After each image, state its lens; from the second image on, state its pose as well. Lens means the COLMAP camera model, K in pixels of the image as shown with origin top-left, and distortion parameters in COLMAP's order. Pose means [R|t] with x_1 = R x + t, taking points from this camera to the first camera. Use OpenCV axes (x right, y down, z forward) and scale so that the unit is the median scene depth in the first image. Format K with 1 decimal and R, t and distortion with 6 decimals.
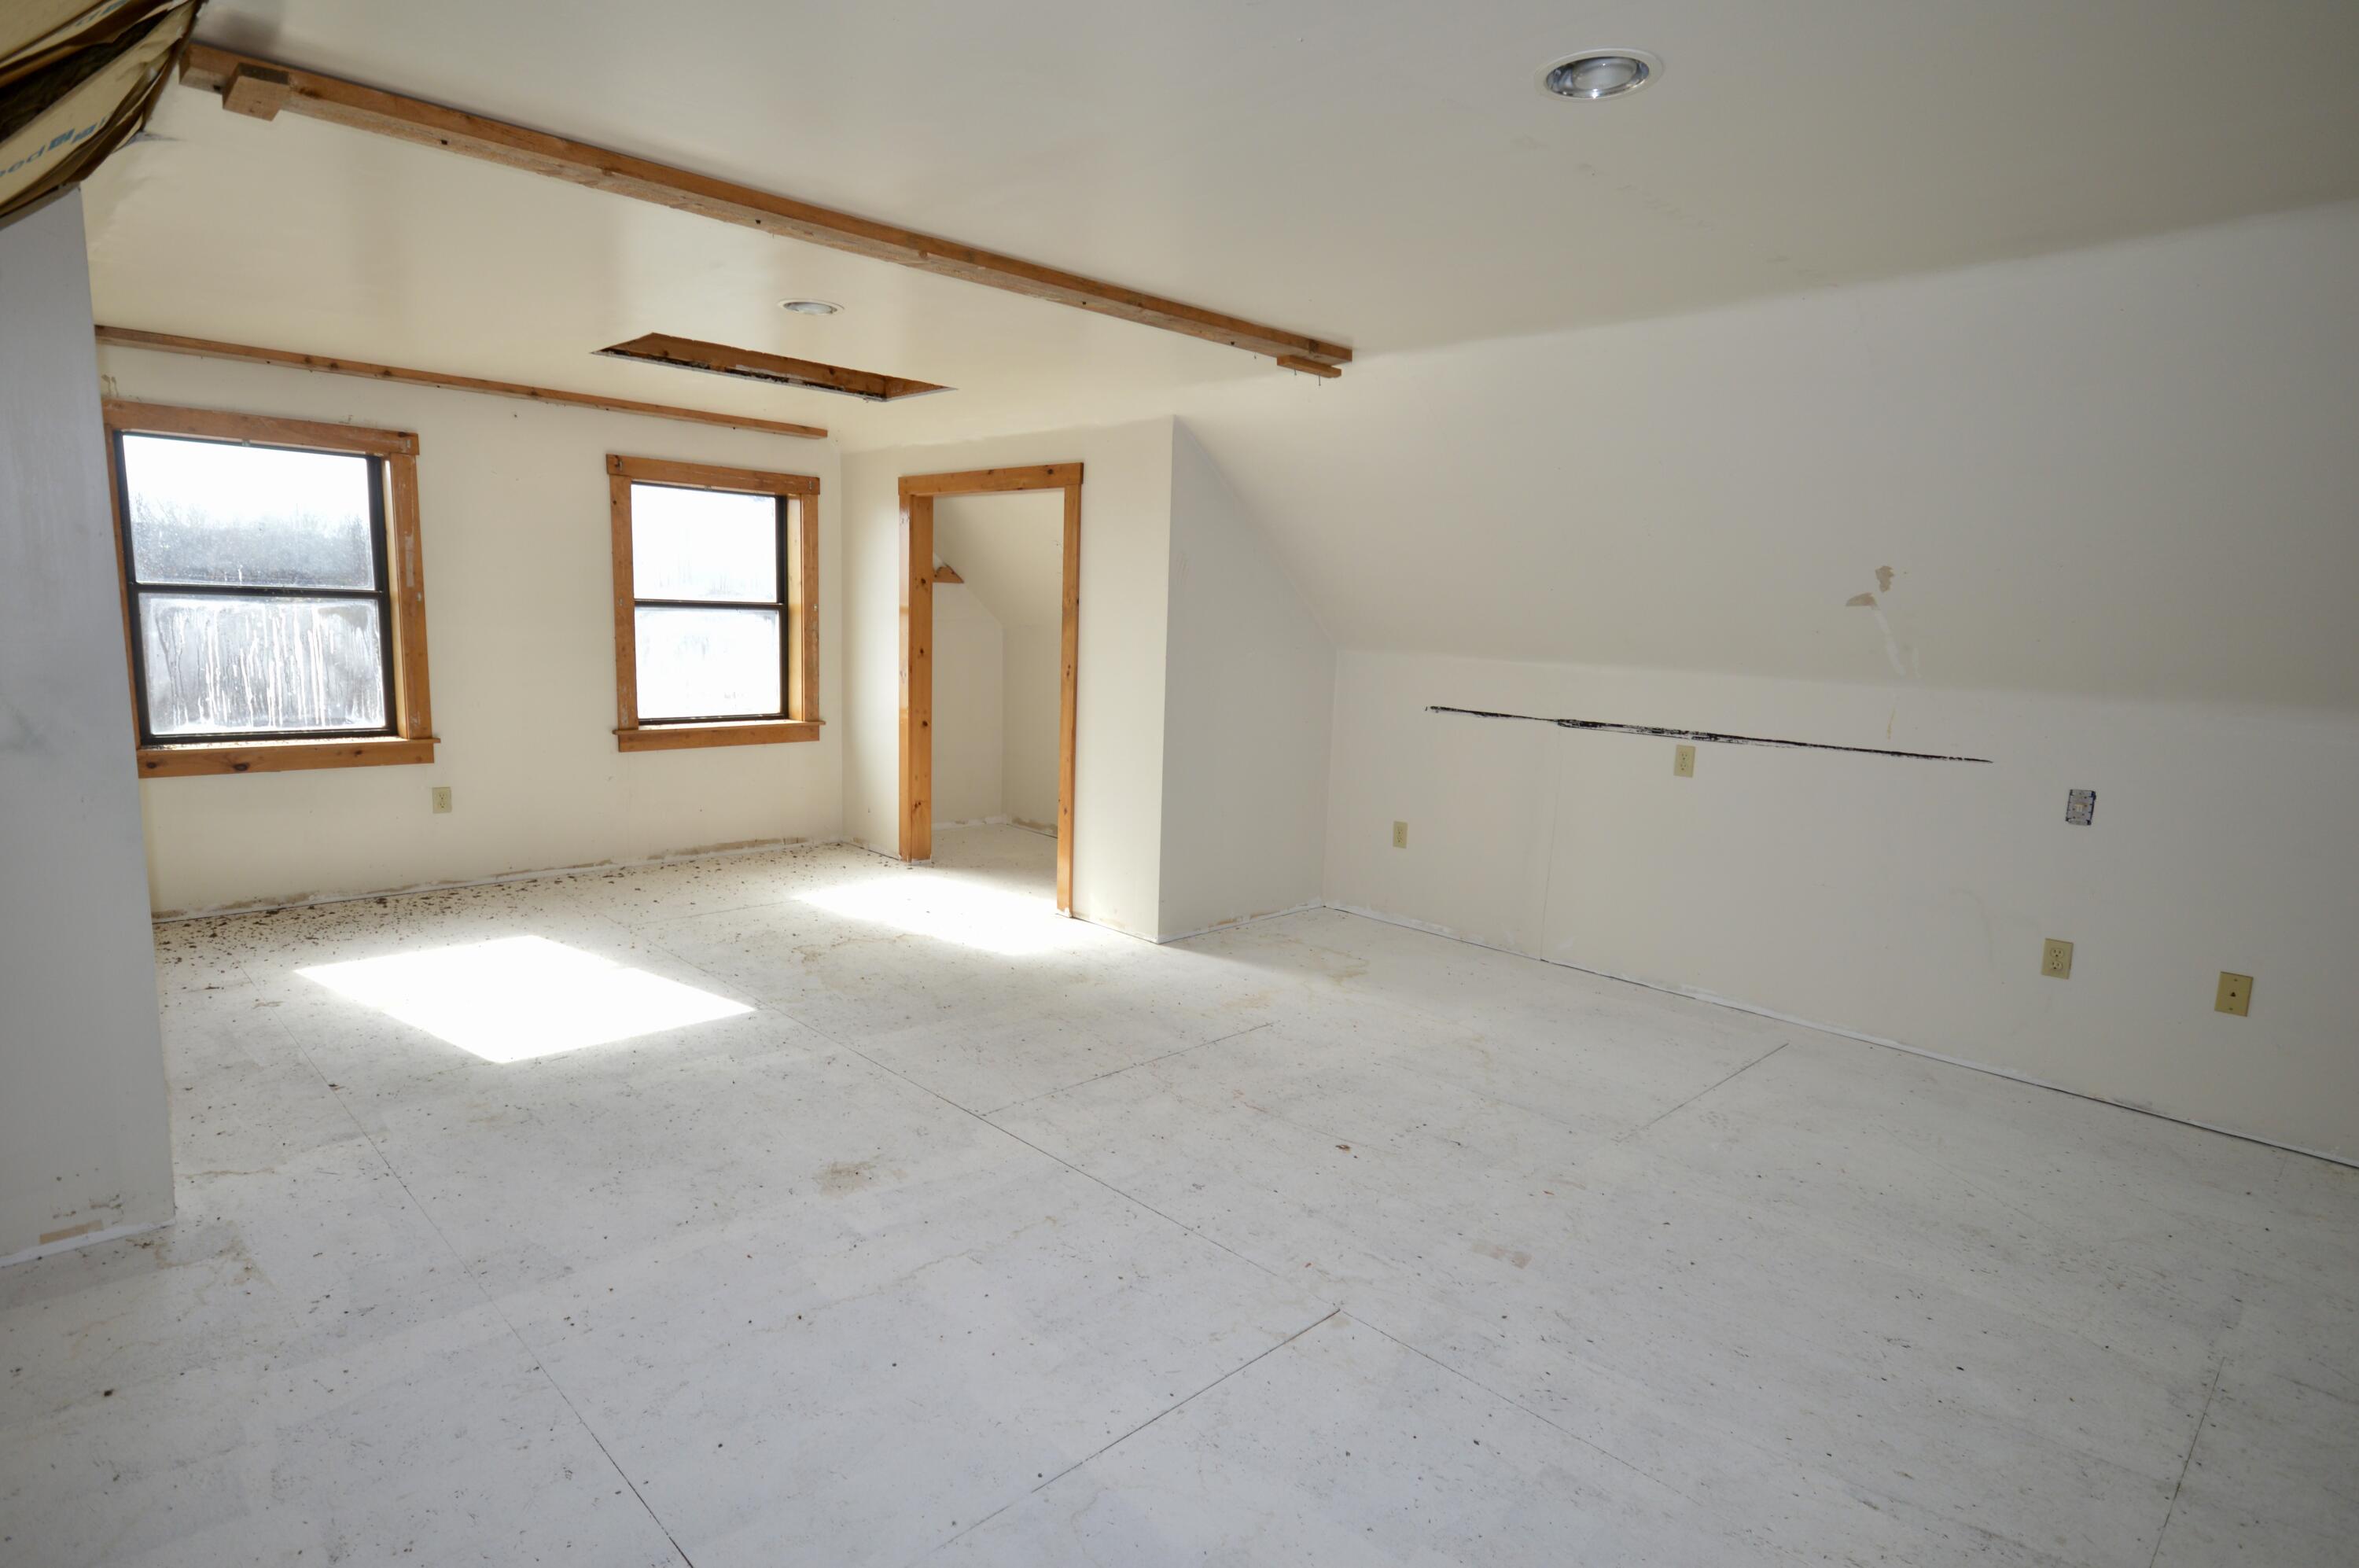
lens RADIAL K [[1252.0, 0, 1177.0], [0, 1252.0, 784.2], [0, 0, 1]] dist [0.016601, -0.003400]
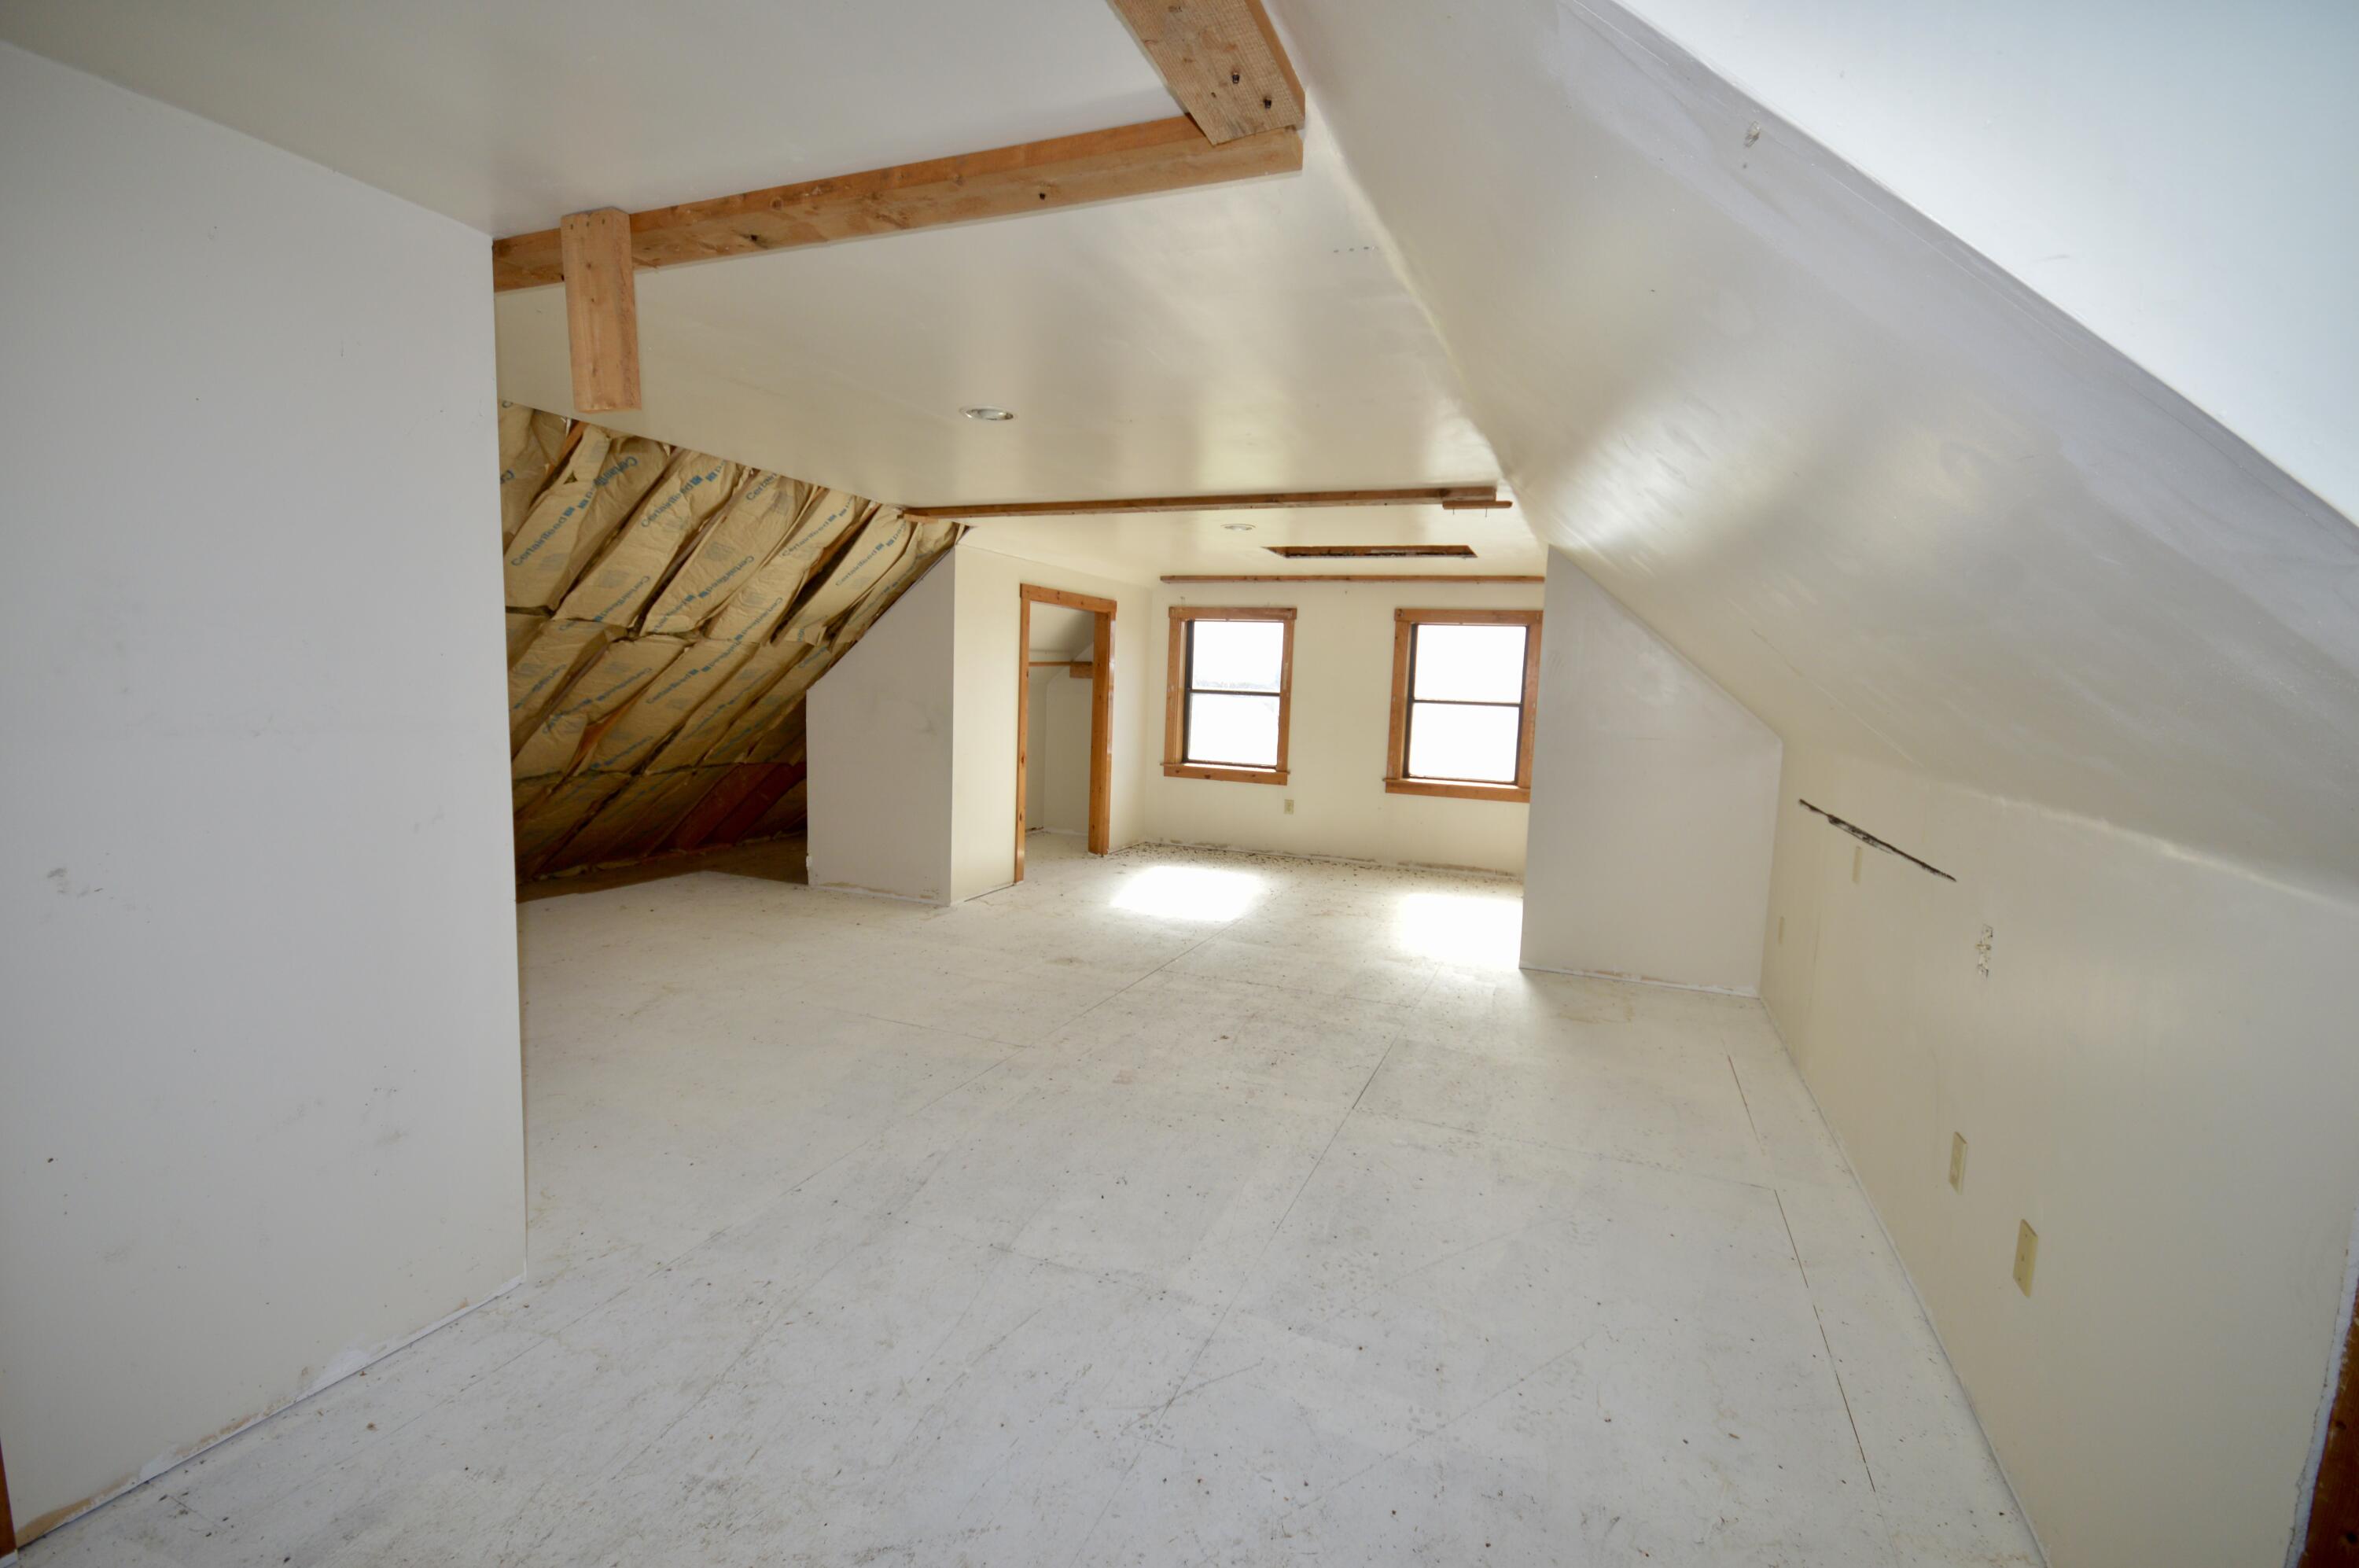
lens RADIAL K [[1050.7, 0, 1173.9], [0, 1050.7, 797.8], [0, 0, 1]] dist [0.000933, -0.001341]
pose [[0.403103, 0.083391, -0.911347, 0.791499], [-0.152236, 0.988075, 0.023076, -0.010228], [0.902404, 0.129438, 0.410991, 0.245692]]
